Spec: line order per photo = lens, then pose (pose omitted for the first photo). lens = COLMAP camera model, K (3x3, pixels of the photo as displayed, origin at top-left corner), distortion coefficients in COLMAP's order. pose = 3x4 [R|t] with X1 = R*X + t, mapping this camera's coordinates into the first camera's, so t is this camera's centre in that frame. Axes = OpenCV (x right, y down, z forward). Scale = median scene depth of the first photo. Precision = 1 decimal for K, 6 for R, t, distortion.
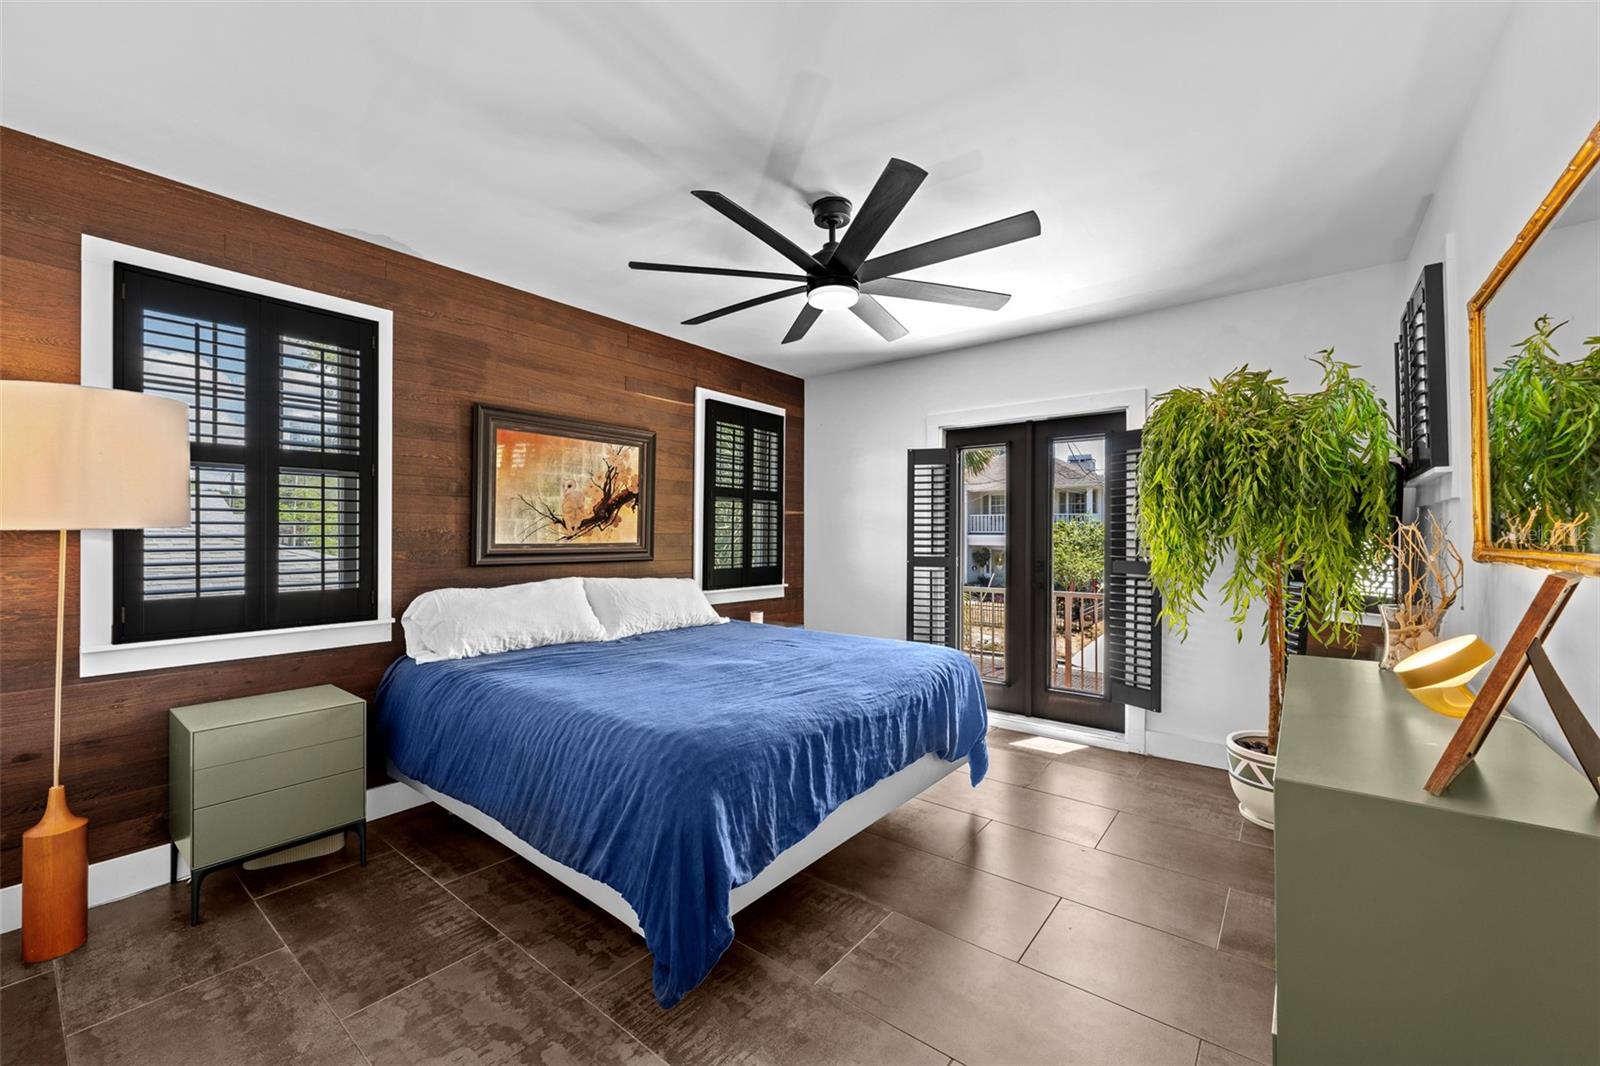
lens RADIAL K [[628.0, 0, 796.0], [0, 628.0, 529.7], [0, 0, 1]] dist [-0.022539, 0.006344]
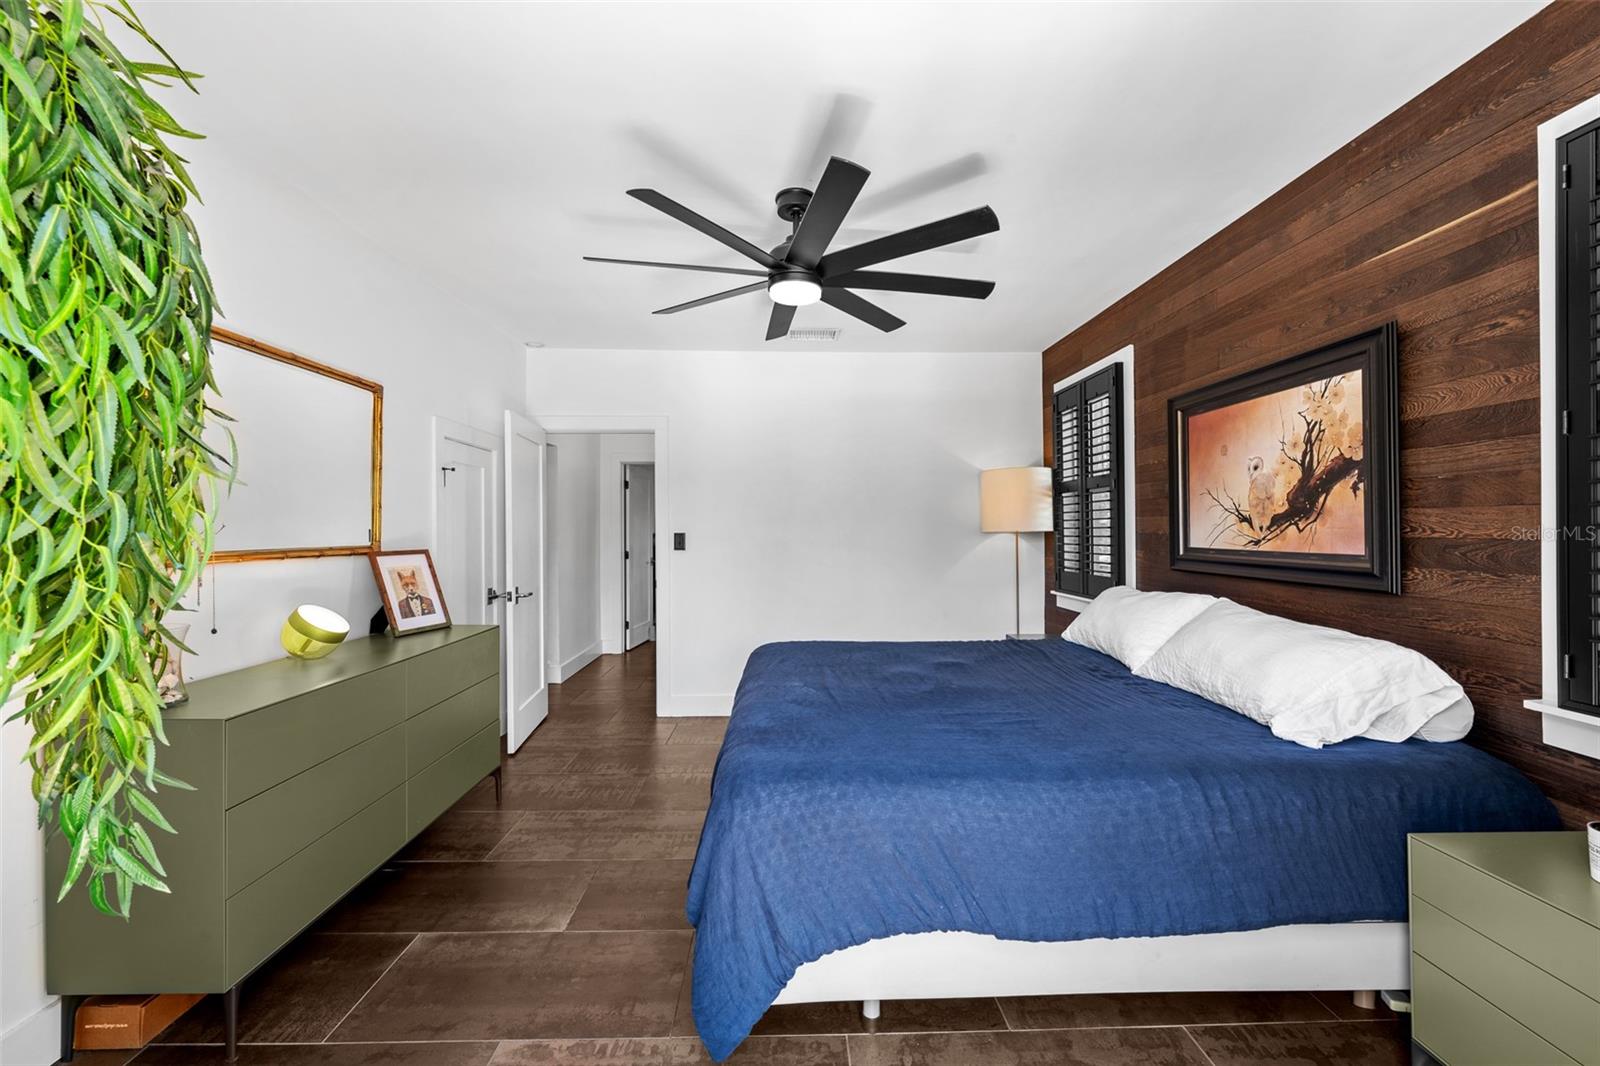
lens RADIAL K [[648.3, 0, 800.0], [0, 648.3, 533.0], [0, 0, 1]] dist [0.000859, 0.000013]
pose [[-0.769283, 0.001747, -0.638905, 0.467085], [0.005490, 0.999977, -0.003876, 0.002700], [0.638884, -0.006489, -0.769276, 1.178920]]
